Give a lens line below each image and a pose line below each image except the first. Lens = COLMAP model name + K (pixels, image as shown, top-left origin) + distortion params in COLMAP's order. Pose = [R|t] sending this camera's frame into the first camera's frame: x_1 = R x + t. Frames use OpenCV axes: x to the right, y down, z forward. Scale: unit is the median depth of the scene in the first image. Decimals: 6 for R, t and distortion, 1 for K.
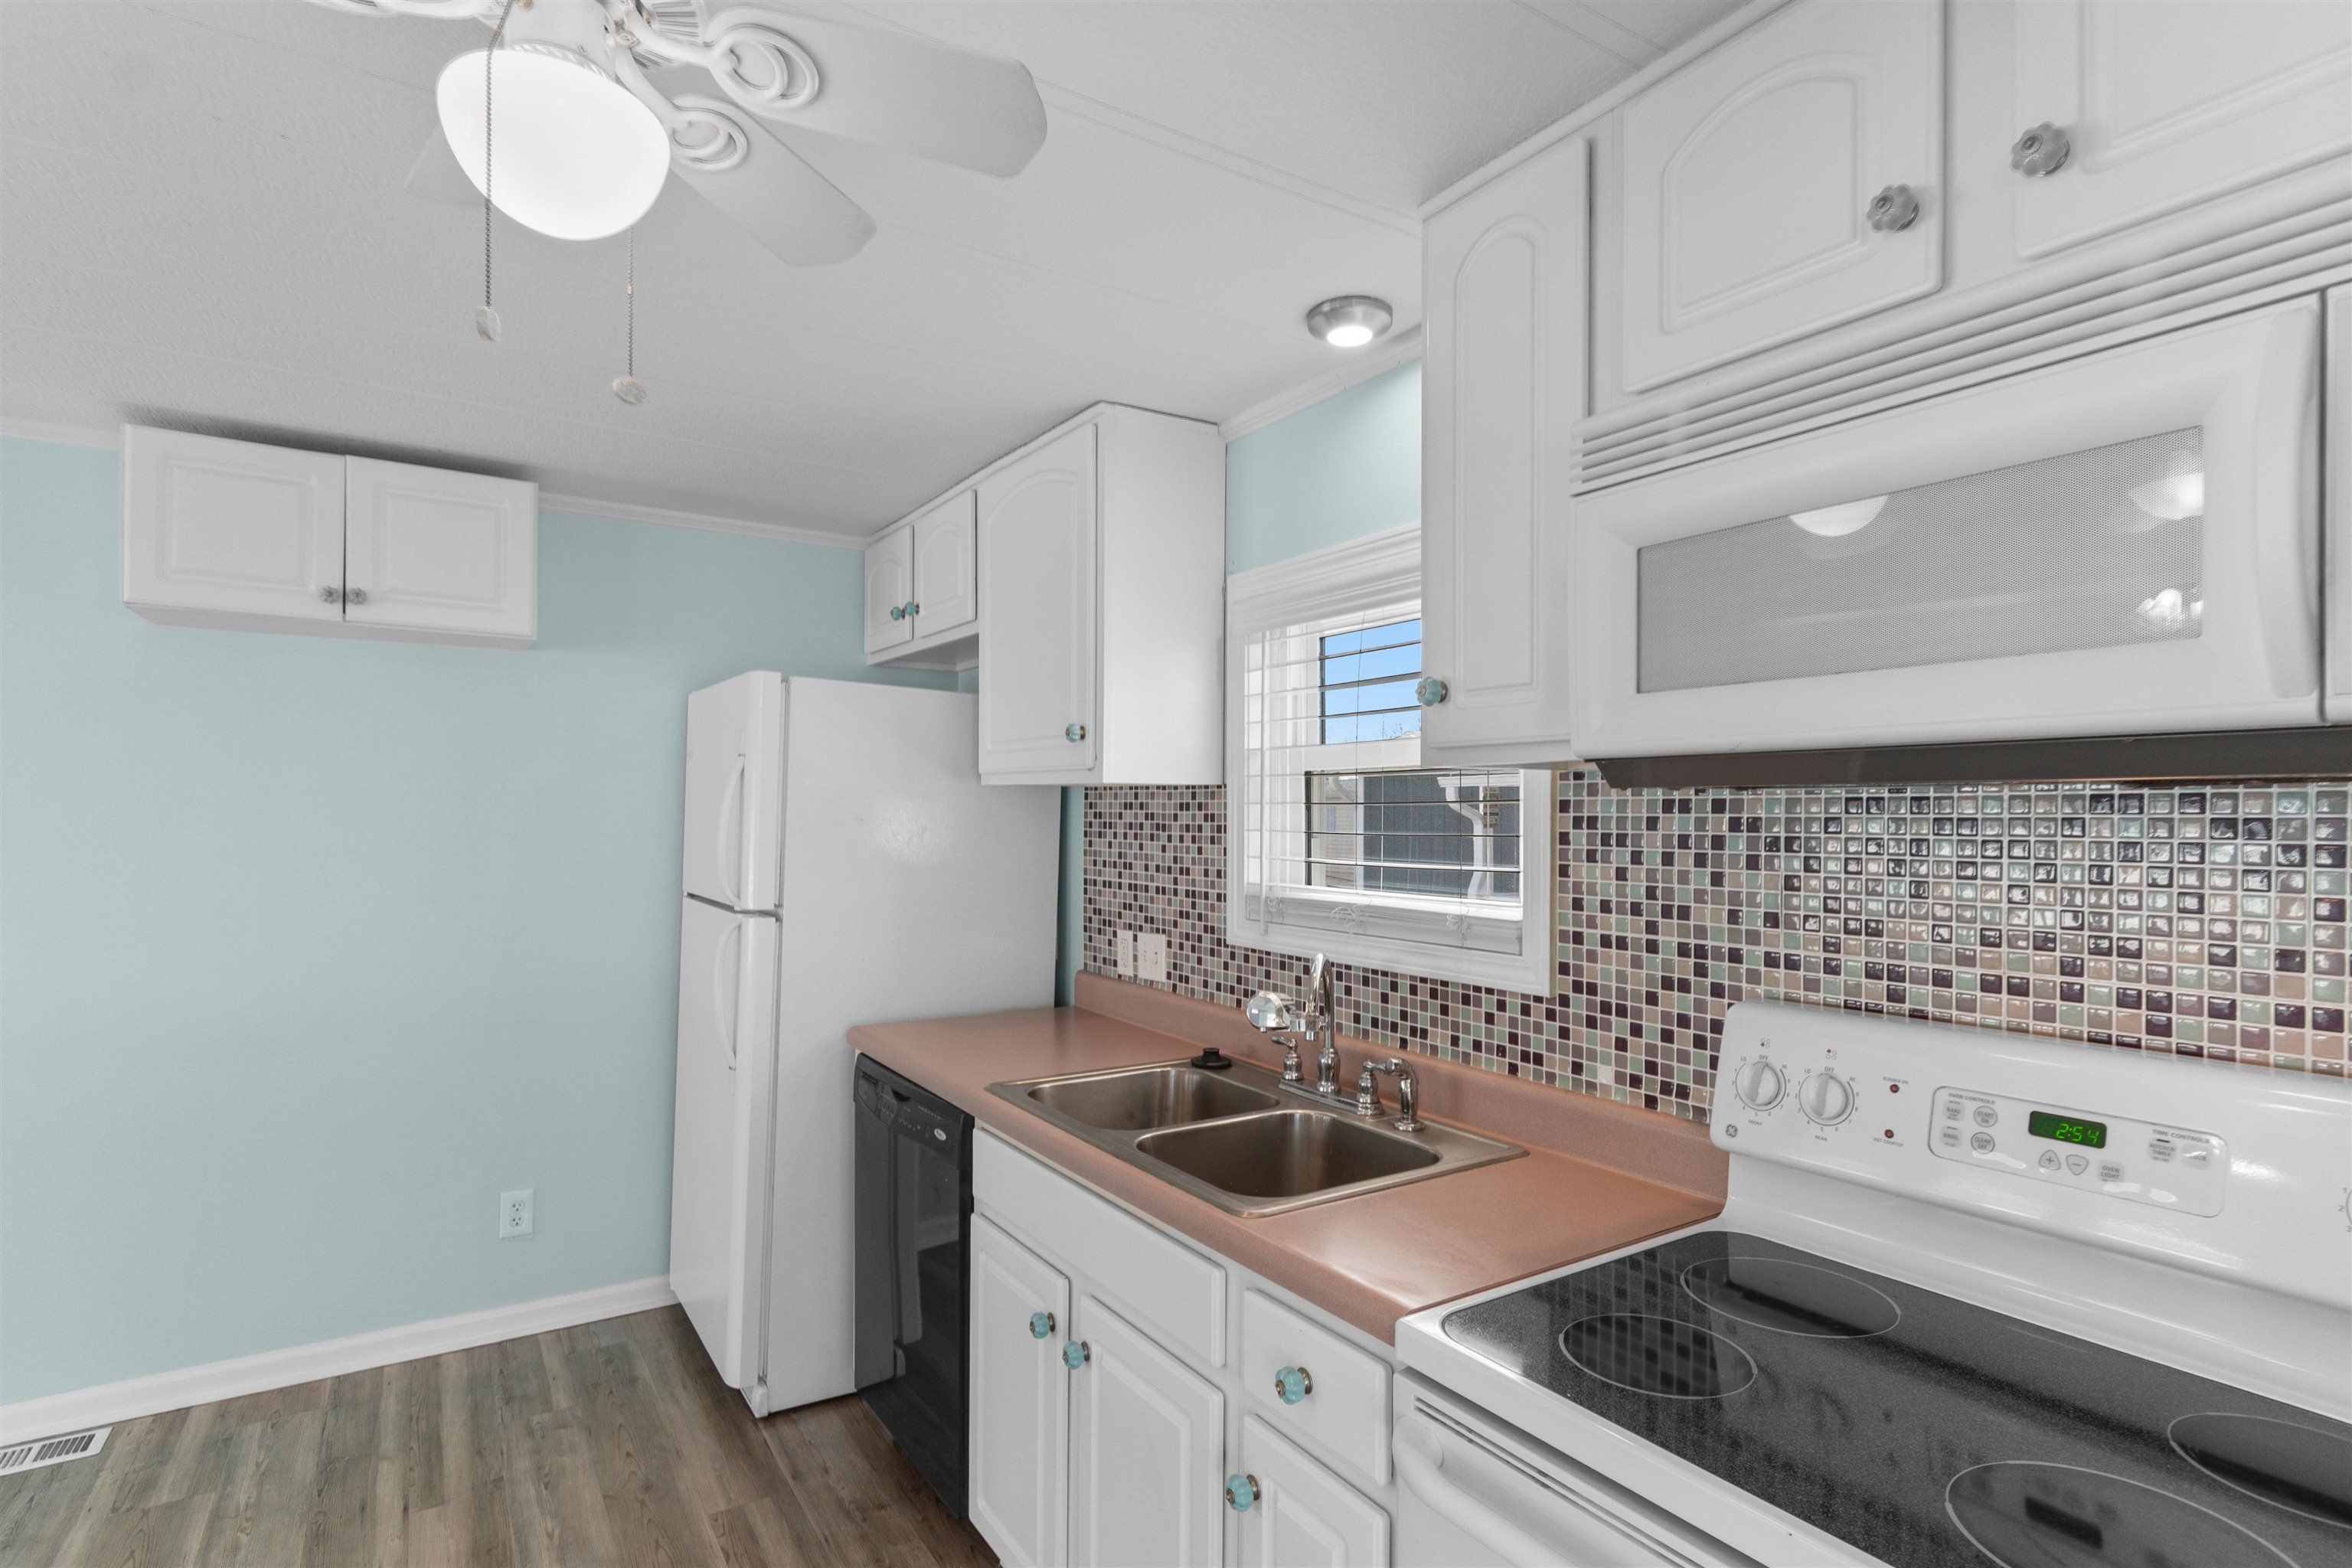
lens RADIAL K [[1152.7, 0, 1176.1], [0, 1152.7, 813.2], [0, 0, 1]] dist [0.011852, 0.000063]
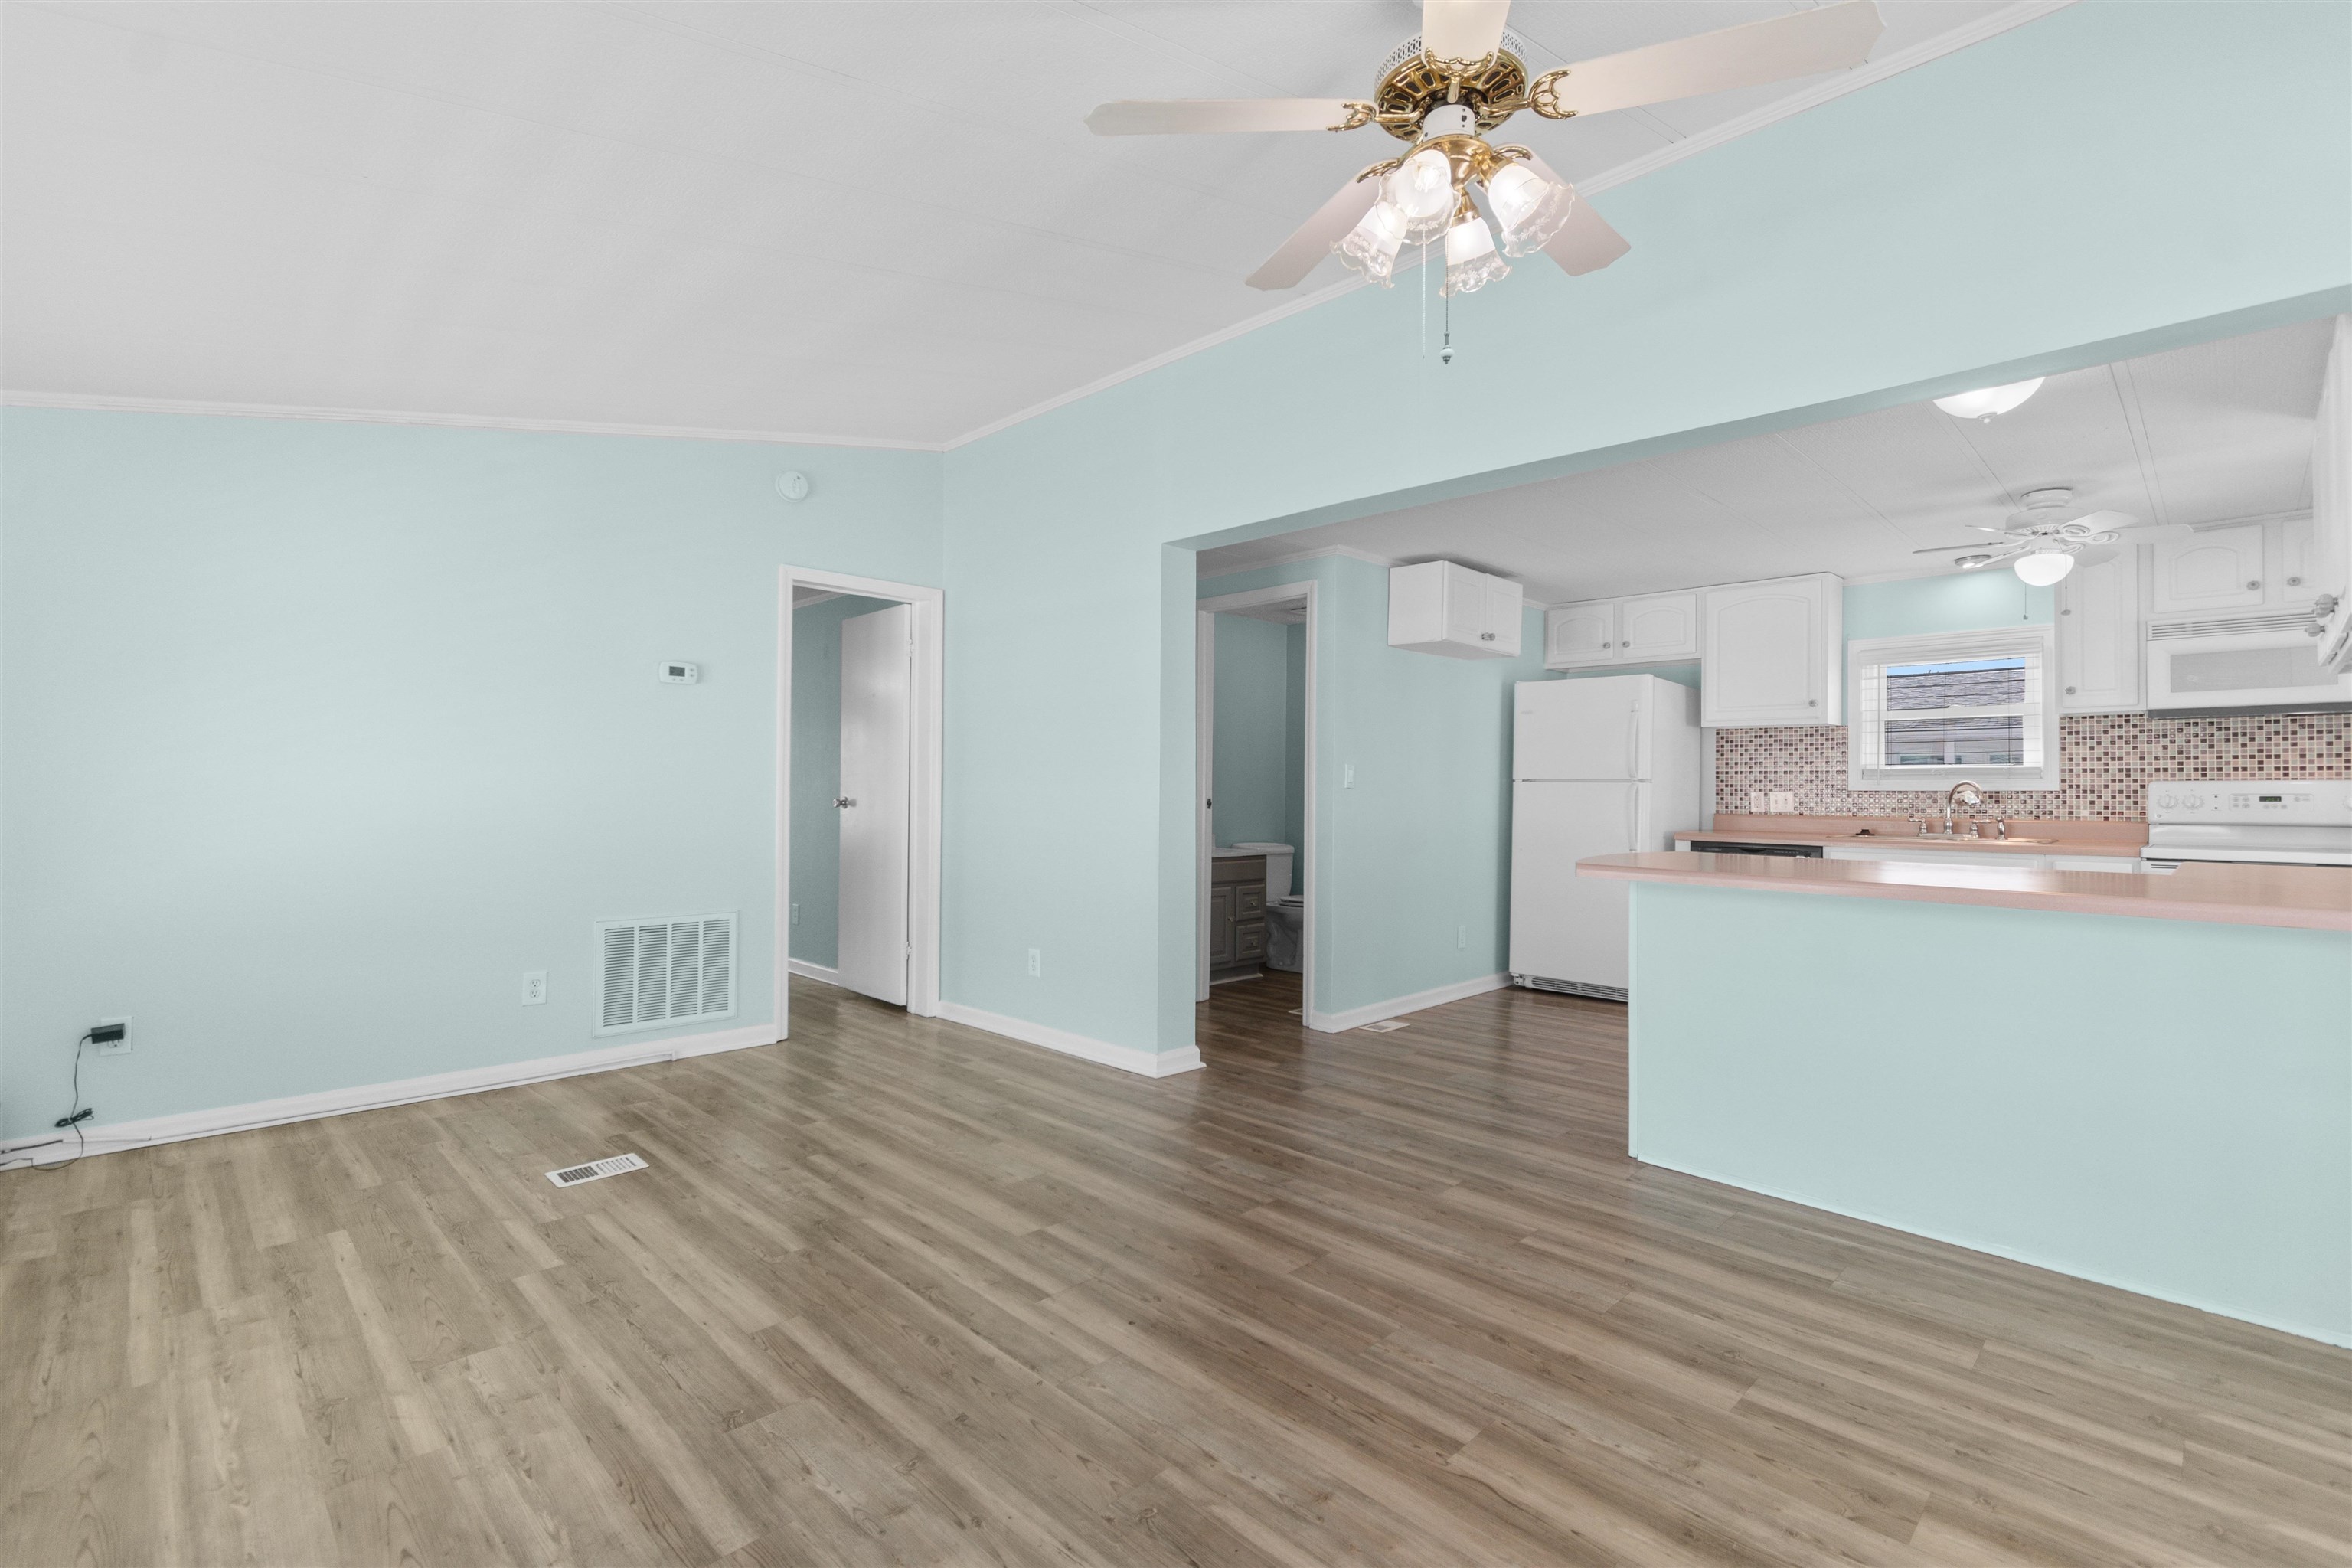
lens RADIAL K [[1045.2, 0, 1173.4], [0, 1045.2, 777.9], [0, 0, 1]] dist [0.001650, -0.001539]
pose [[0.980051, -0.002873, 0.198724, -2.541124], [0.004354, 0.999966, -0.007016, 0.135834], [-0.198697, 0.007741, 0.980030, -1.256154]]
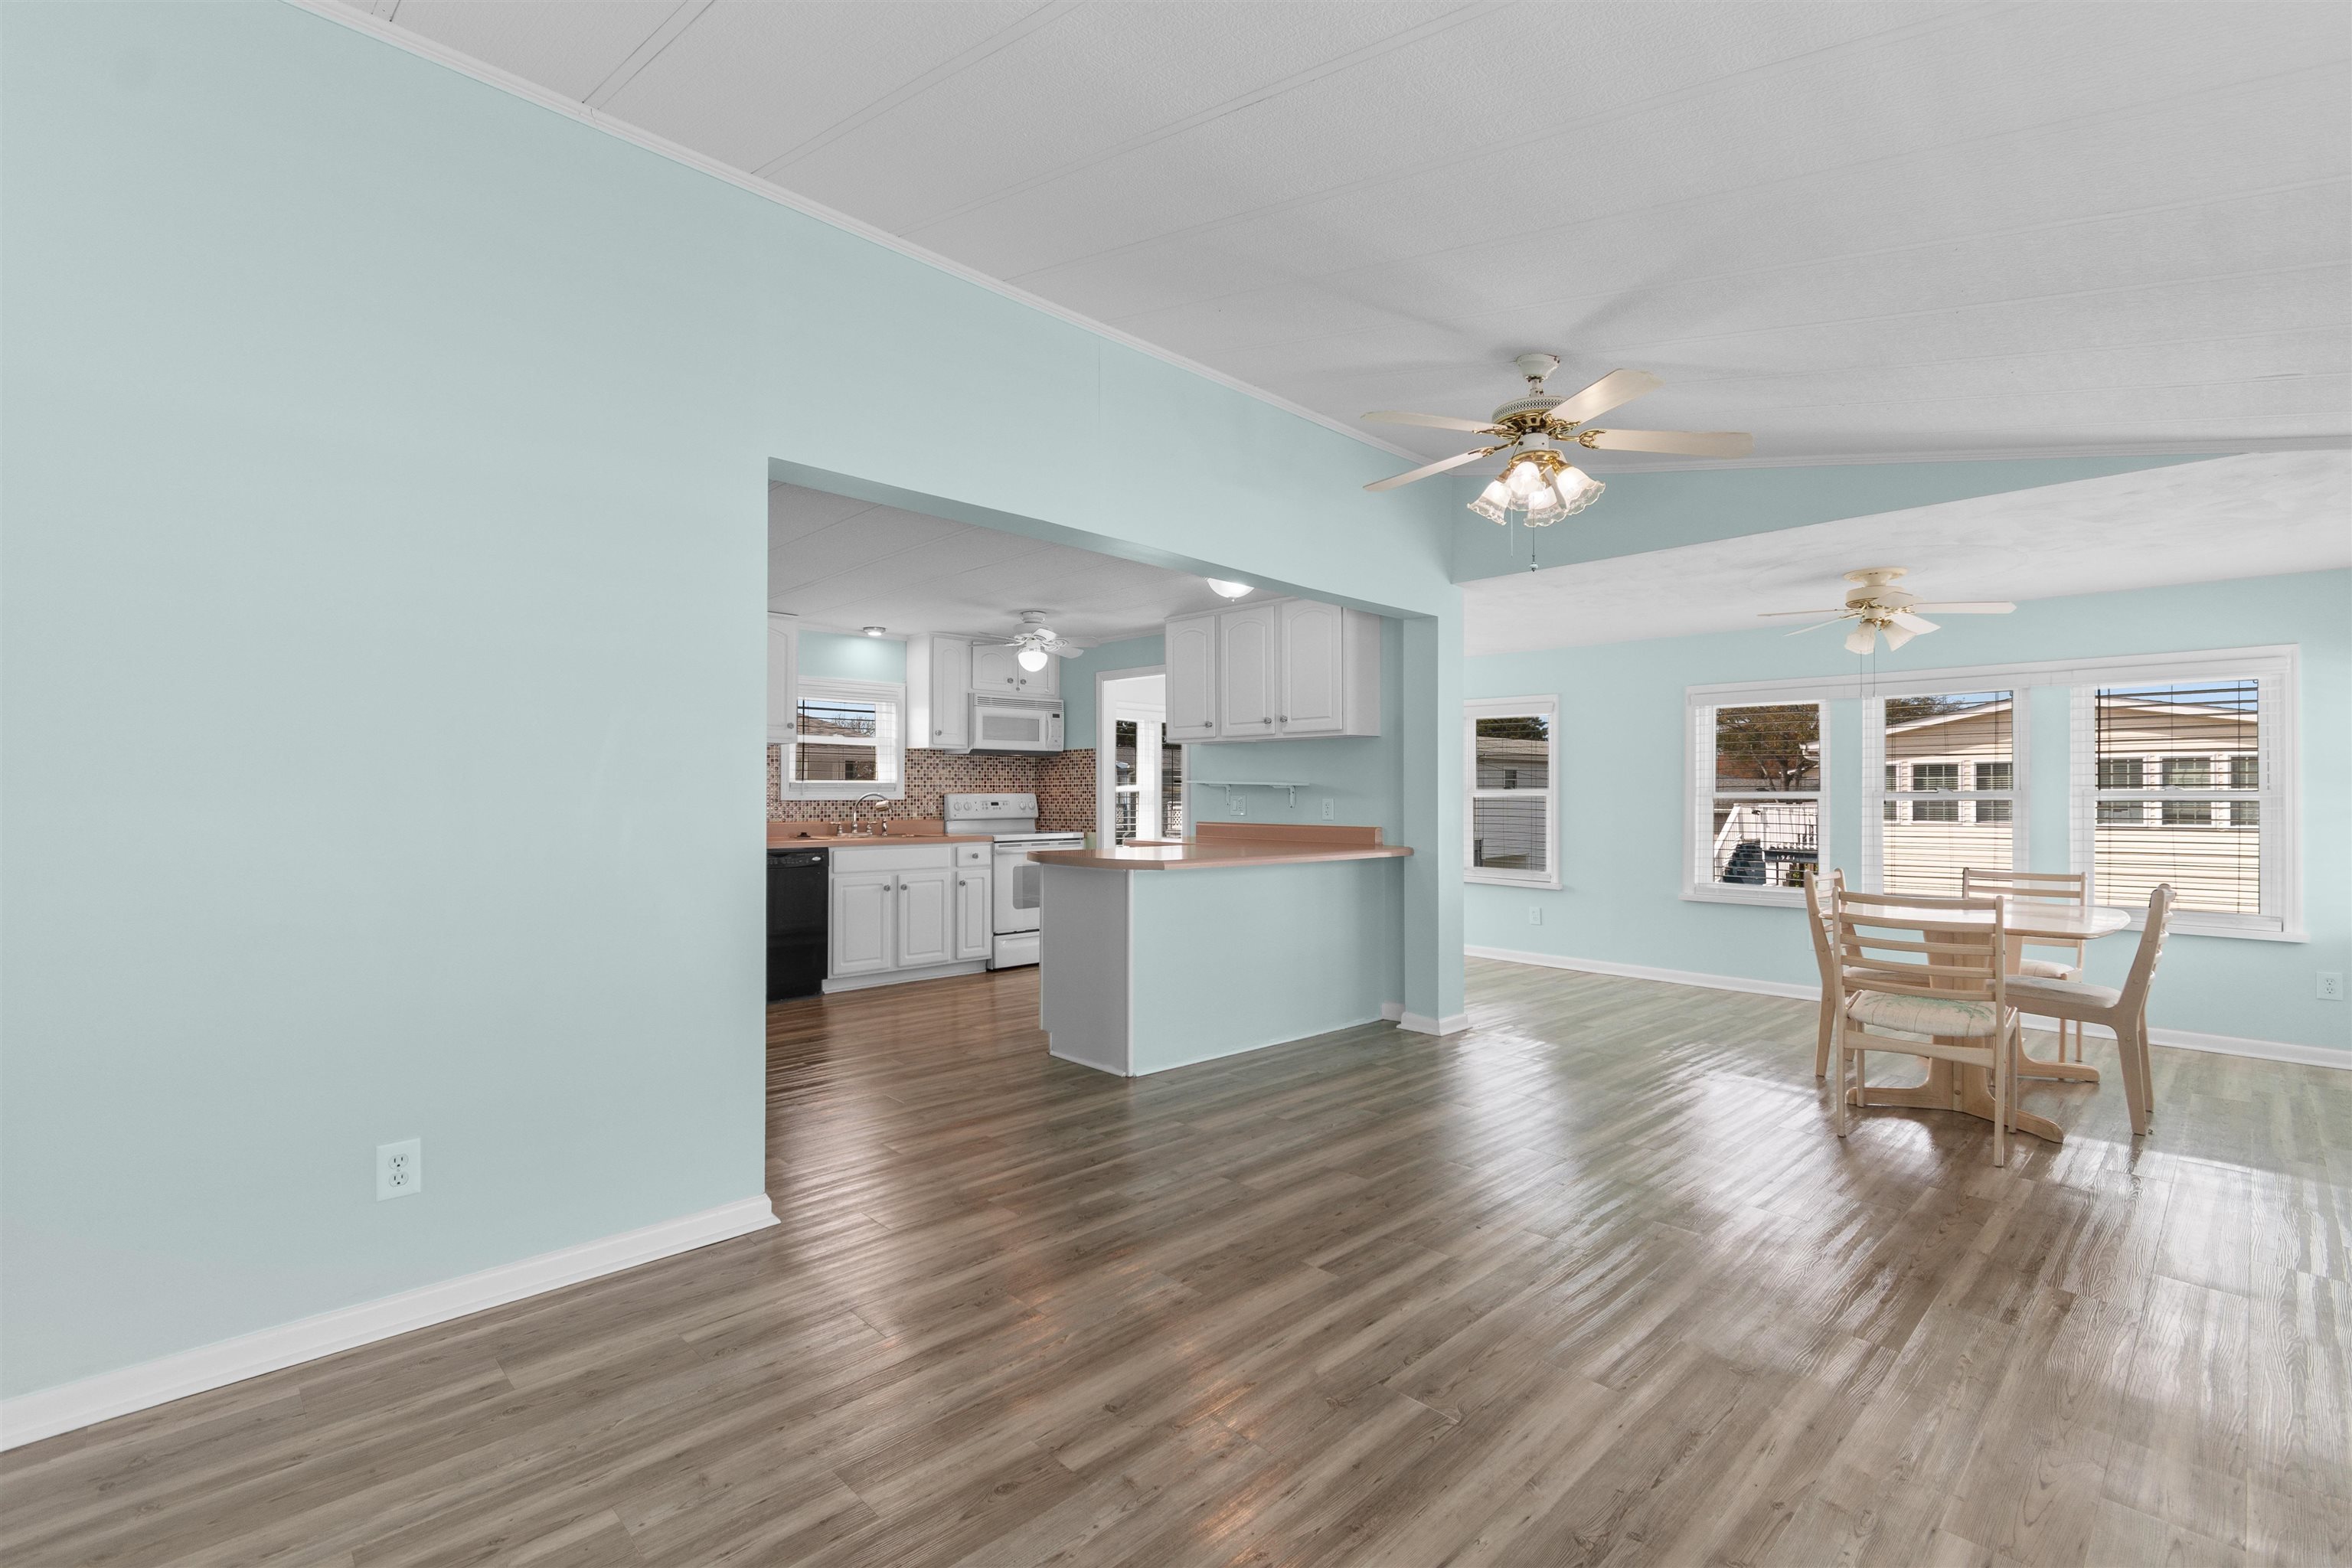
lens RADIAL K [[1045.2, 0, 1173.4], [0, 1045.2, 777.9], [0, 0, 1]] dist [0.001650, -0.001539]
pose [[-0.186350, 0.007542, 0.982454, -3.830788], [-0.004435, 0.999954, -0.008518, 0.106696], [-0.982473, -0.005945, -0.186308, 0.738205]]
